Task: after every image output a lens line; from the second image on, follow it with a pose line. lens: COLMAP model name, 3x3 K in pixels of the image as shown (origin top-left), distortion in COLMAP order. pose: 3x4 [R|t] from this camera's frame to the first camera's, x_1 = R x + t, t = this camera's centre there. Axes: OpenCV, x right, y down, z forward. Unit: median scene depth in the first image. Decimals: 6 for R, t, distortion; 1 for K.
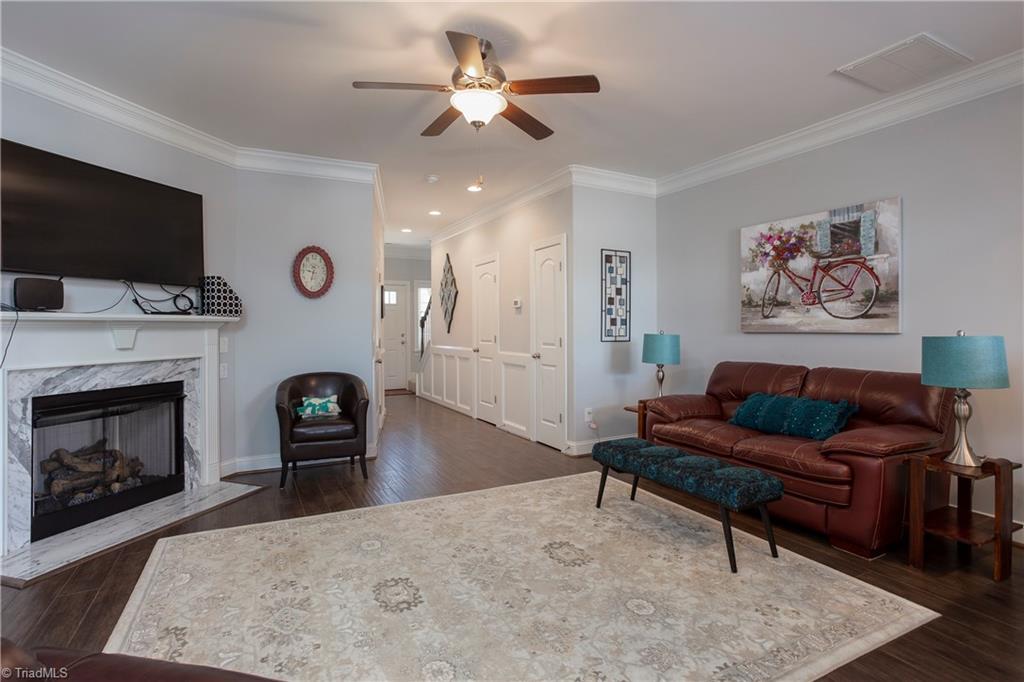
lens RADIAL K [[505.6, 0, 510.0], [0, 505.6, 329.0], [0, 0, 1]] dist [-0.001276, 0.000547]
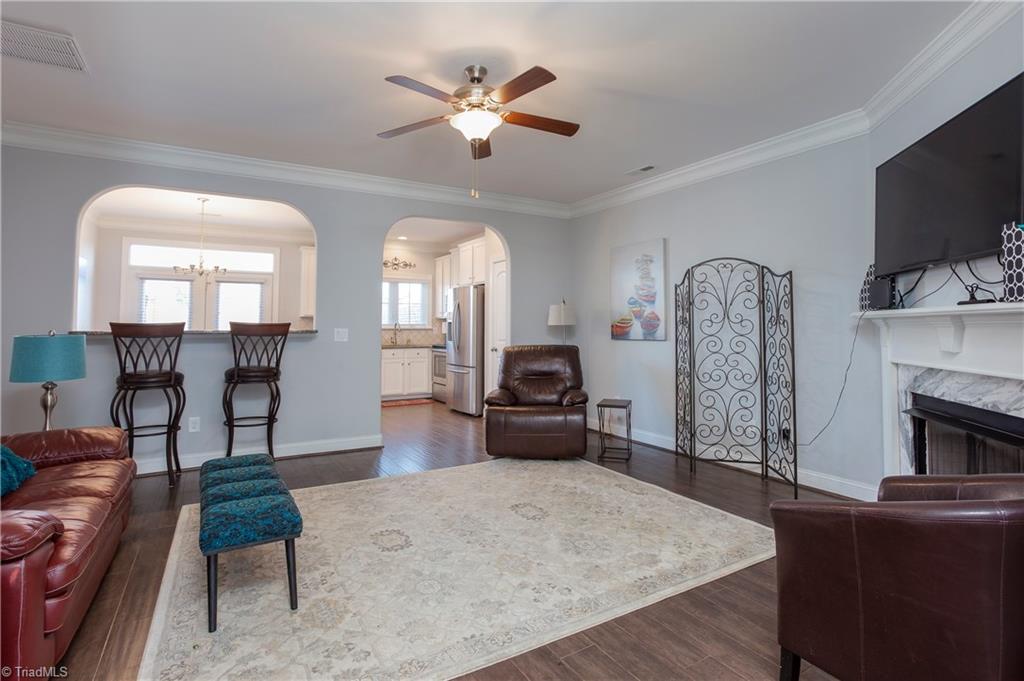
lens RADIAL K [[497.1, 0, 512.0], [0, 497.1, 340.5], [0, 0, 1]] dist [-0.013506, 0.000677]
pose [[-0.998303, 0.006146, -0.057905, -0.059594], [0.004098, 0.999364, 0.035419, -0.005877], [0.058086, 0.035122, -0.997694, 1.482184]]
